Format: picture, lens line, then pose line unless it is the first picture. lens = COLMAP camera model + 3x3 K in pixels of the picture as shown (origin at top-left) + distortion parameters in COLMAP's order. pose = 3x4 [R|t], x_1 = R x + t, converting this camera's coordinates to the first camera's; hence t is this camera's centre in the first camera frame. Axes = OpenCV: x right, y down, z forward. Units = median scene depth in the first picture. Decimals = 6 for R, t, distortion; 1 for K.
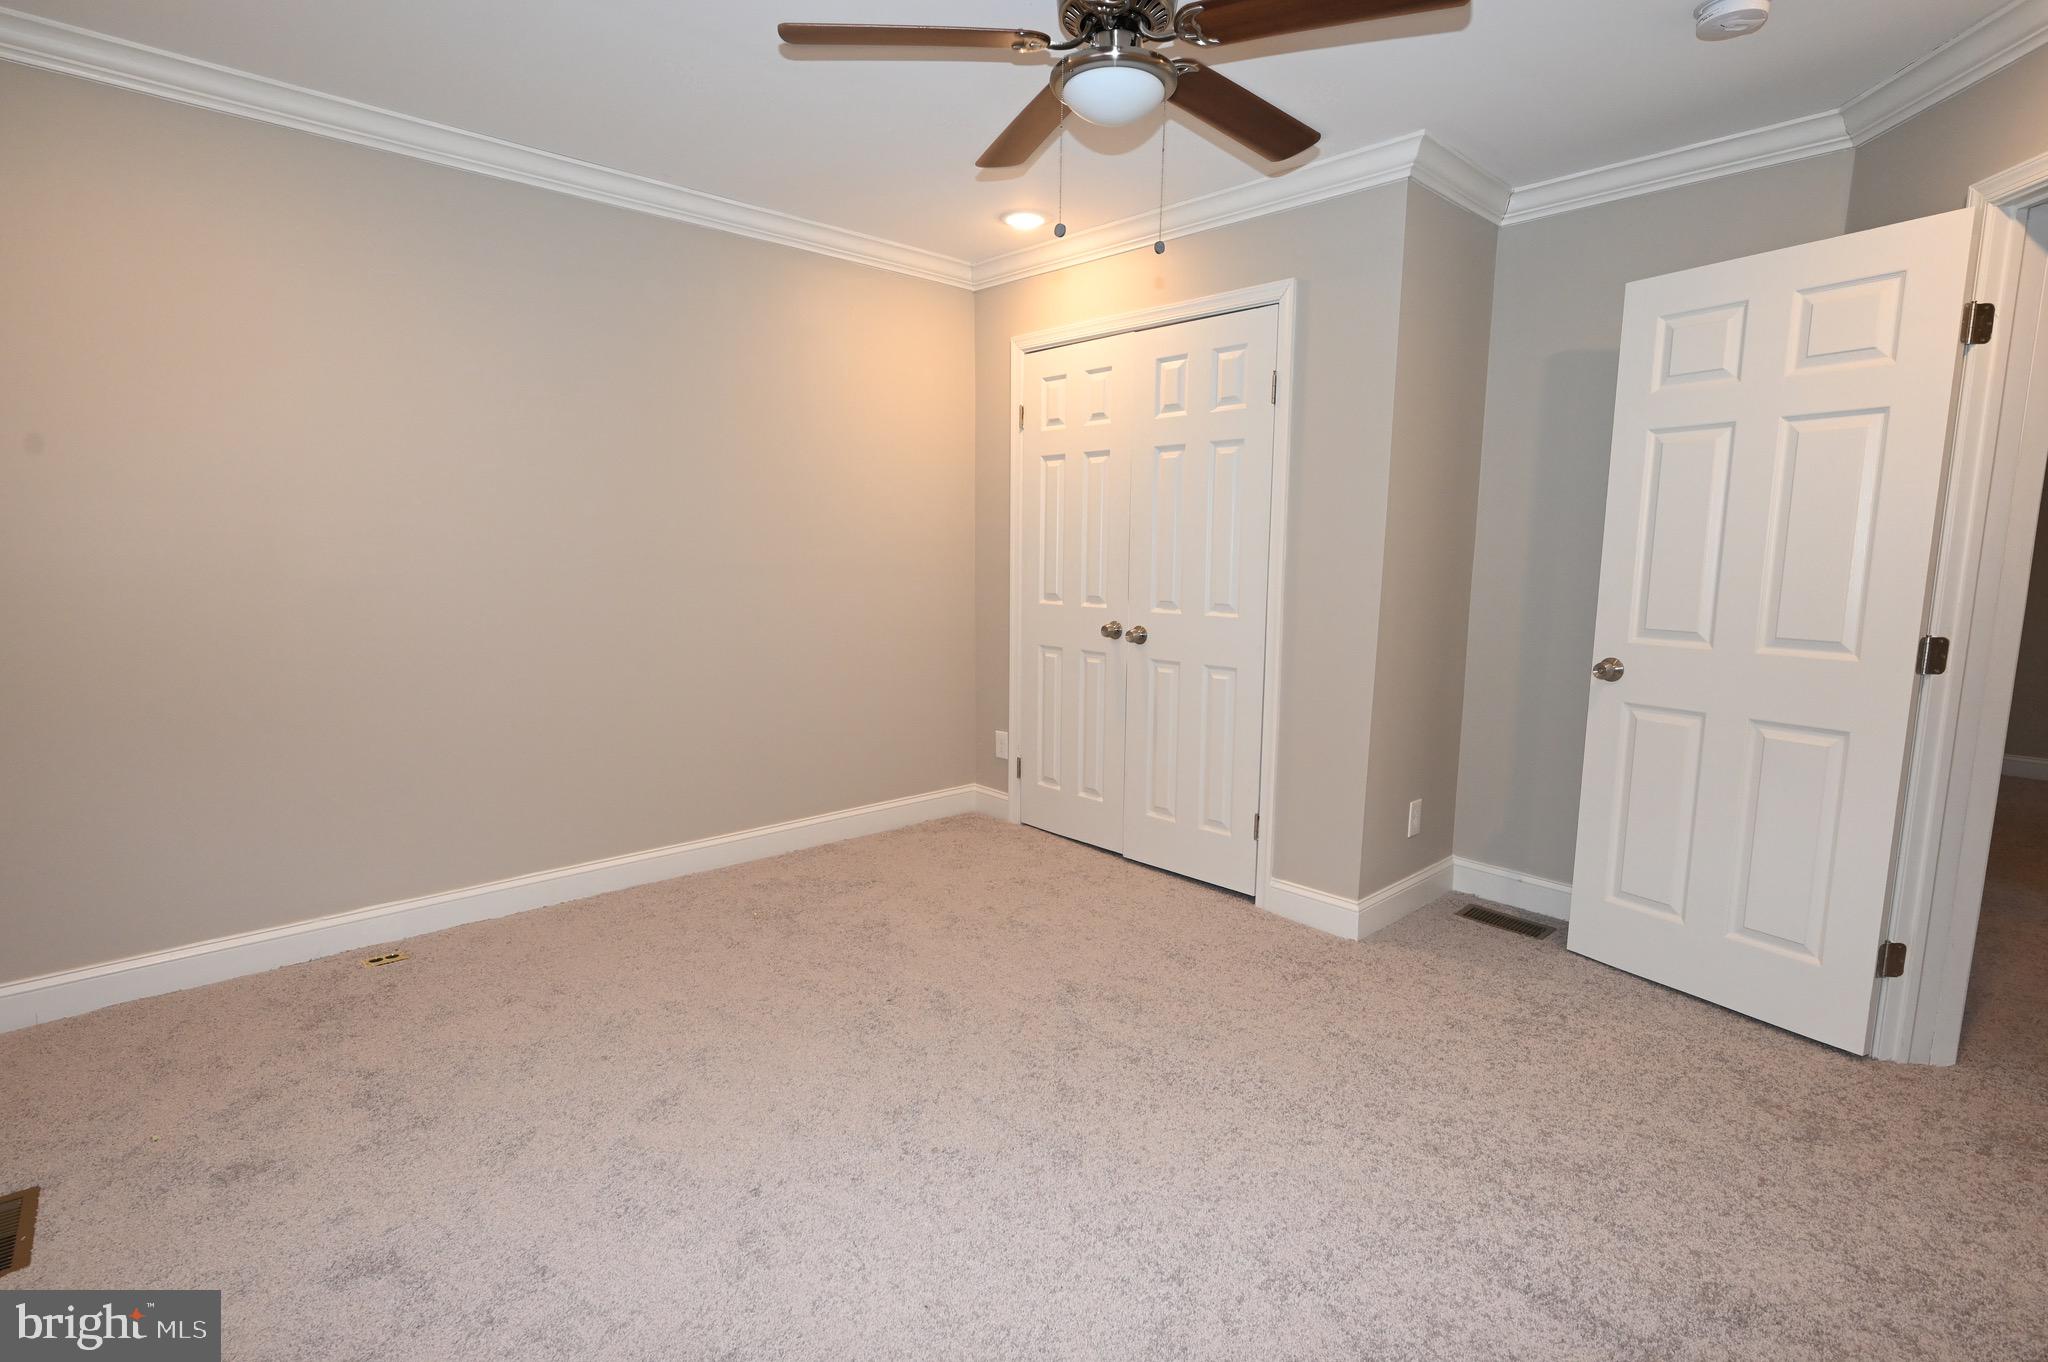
lens RADIAL K [[978.8, 0, 1020.6], [0, 978.8, 675.7], [0, 0, 1]] dist [-0.000381, -0.000441]
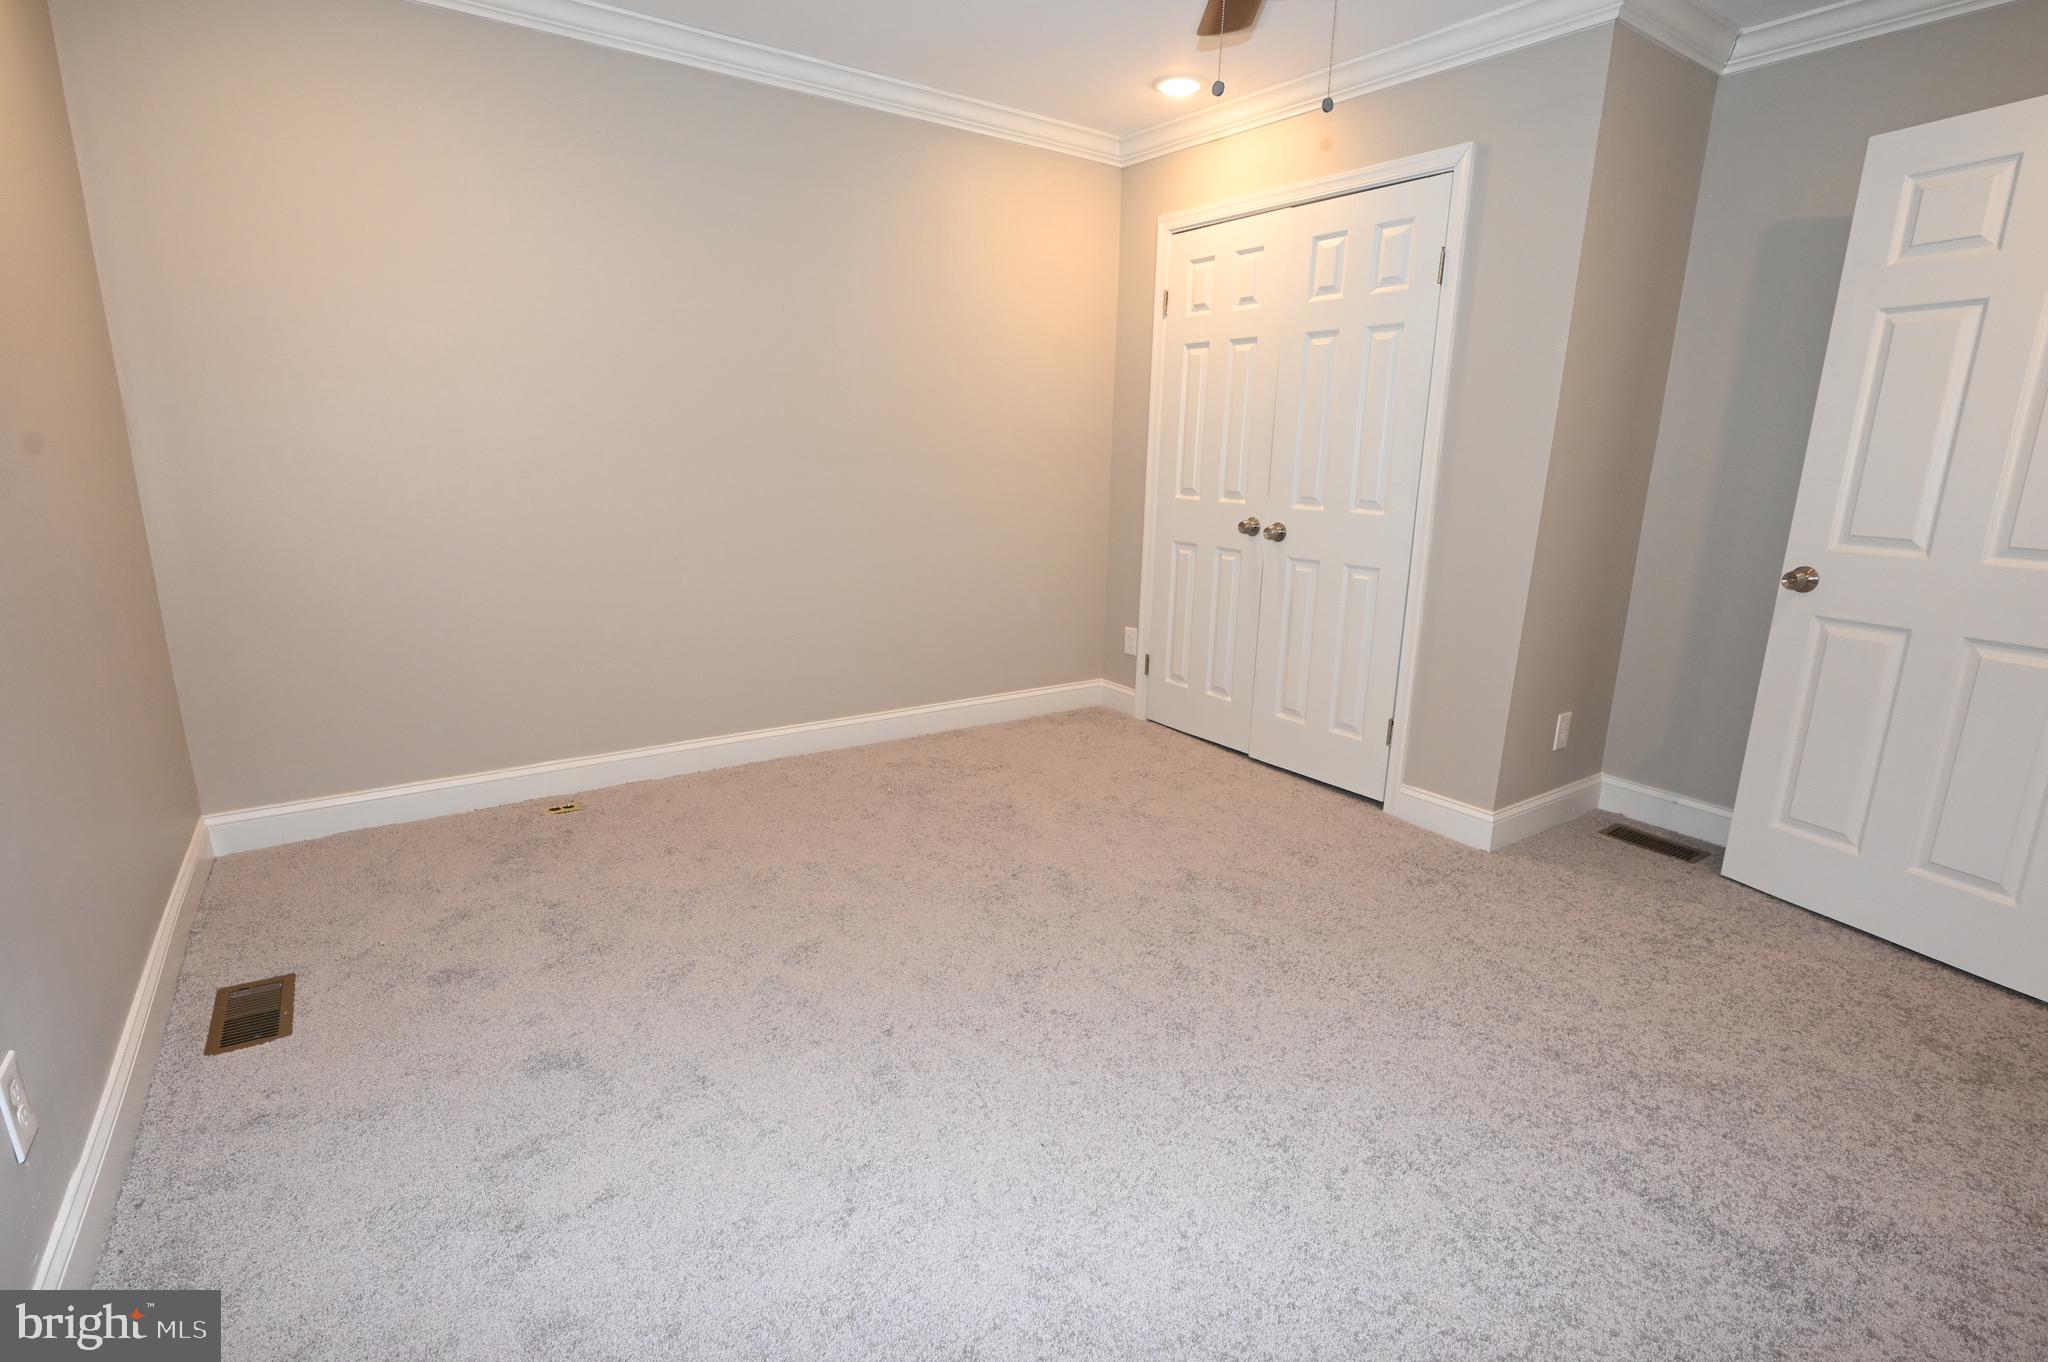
lens RADIAL K [[978.9, 0, 1020.7], [0, 978.9, 674.1], [0, 0, 1]] dist [-0.000700, -0.000225]
pose [[0.990974, 0.042905, -0.127000, -0.002950], [-0.030533, 0.994737, 0.097805, 0.013257], [0.130528, -0.093045, 0.987069, -0.007992]]
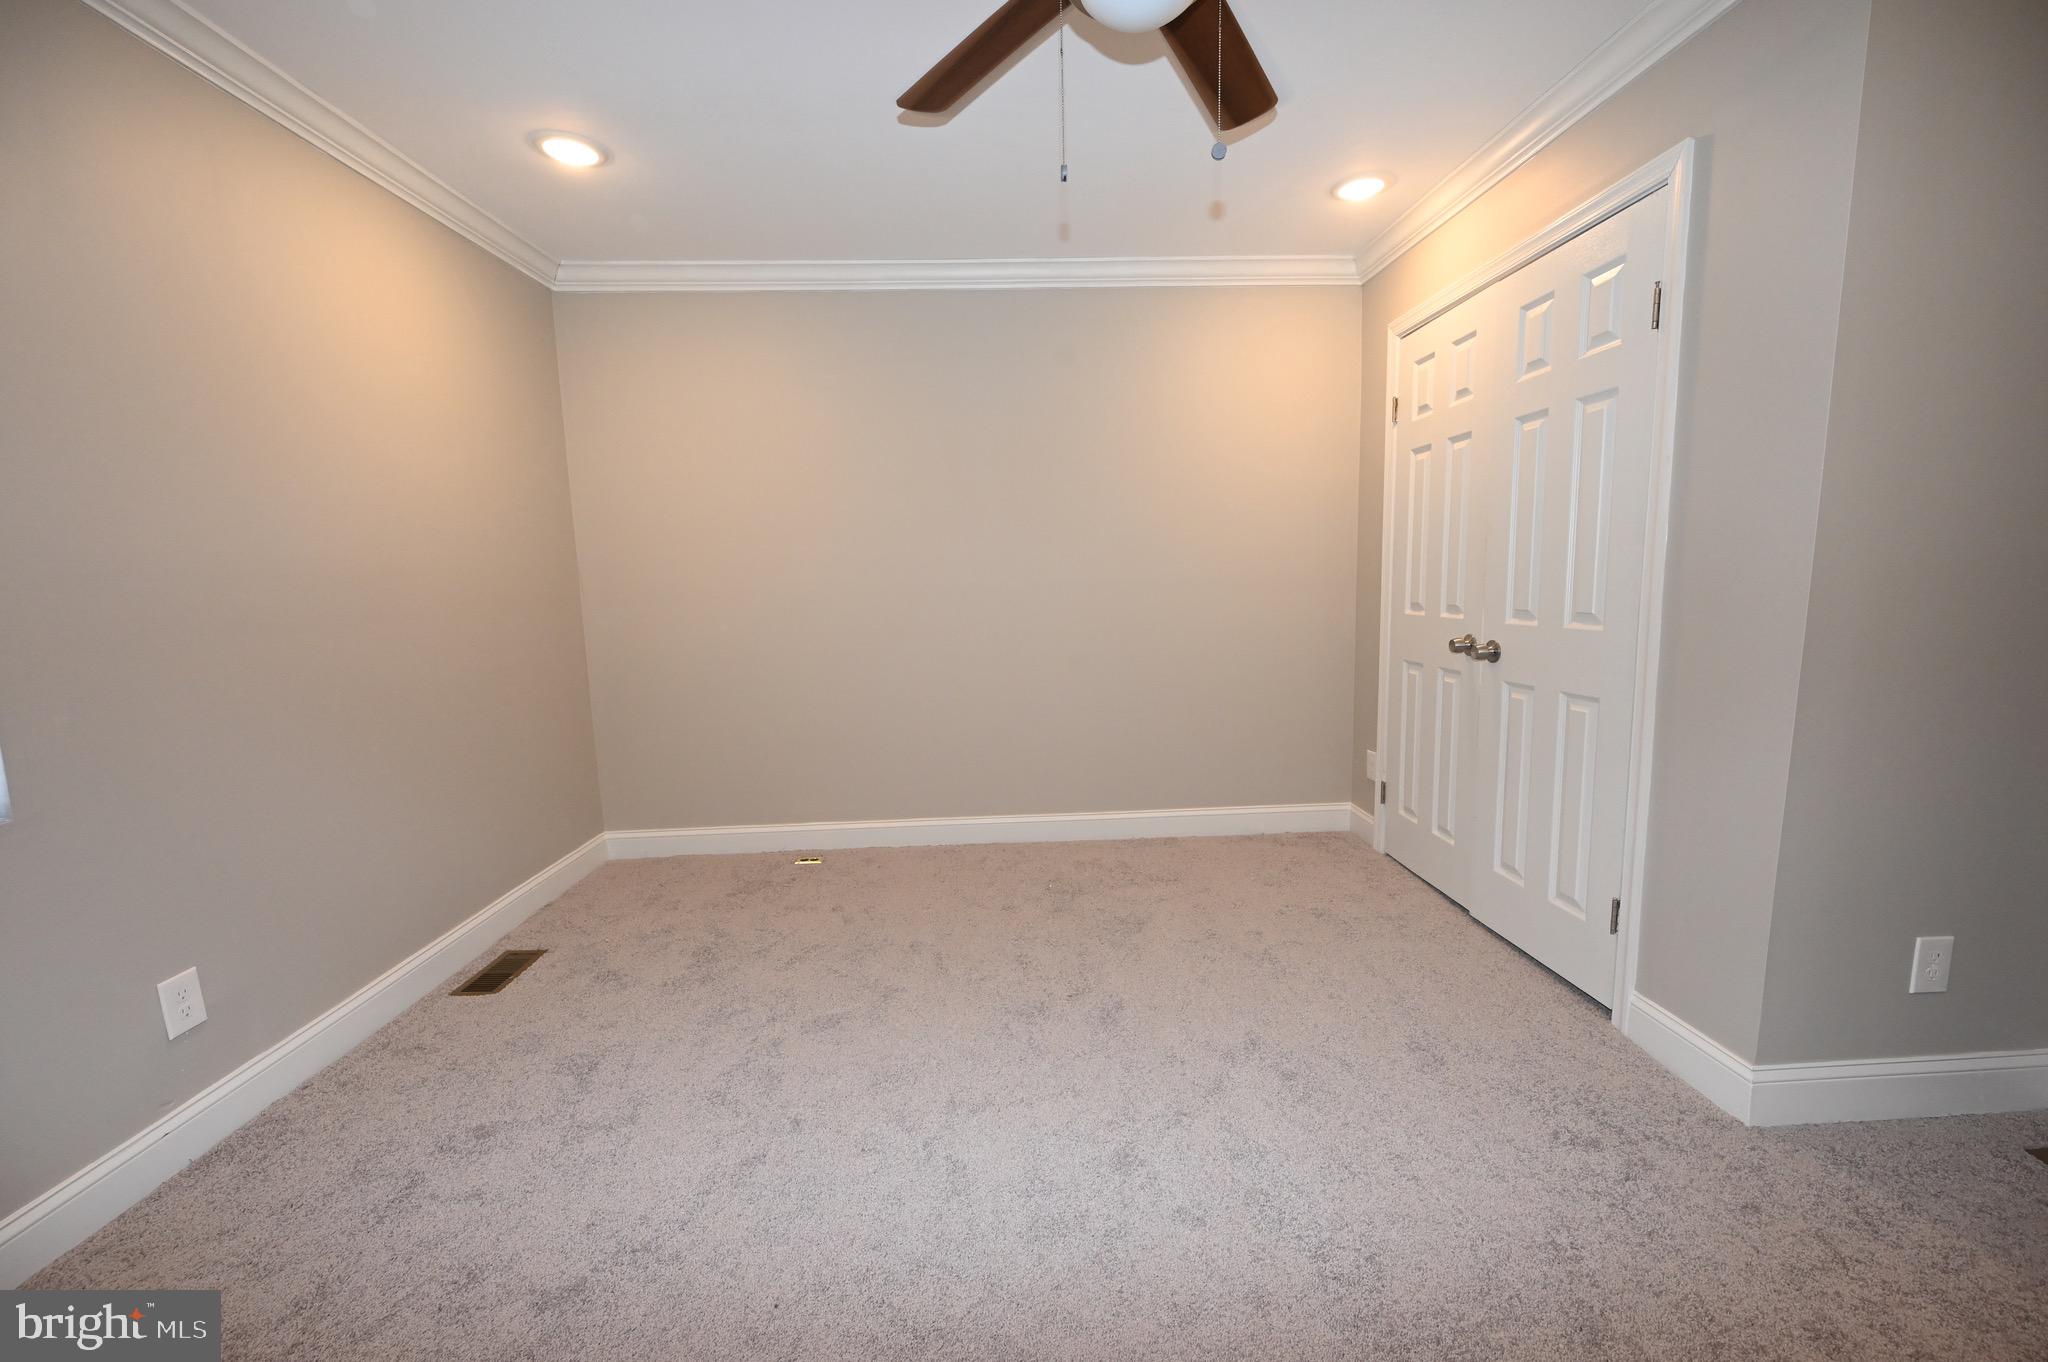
lens RADIAL K [[807.6, 0, 1025.3], [0, 807.6, 680.6], [0, 0, 1]] dist [-0.000617, -0.000032]
pose [[0.762468, 0.053076, -0.644845, 0.302145], [-0.052701, 0.998413, 0.019863, -0.011450], [0.644876, 0.018839, 0.764055, 0.264975]]
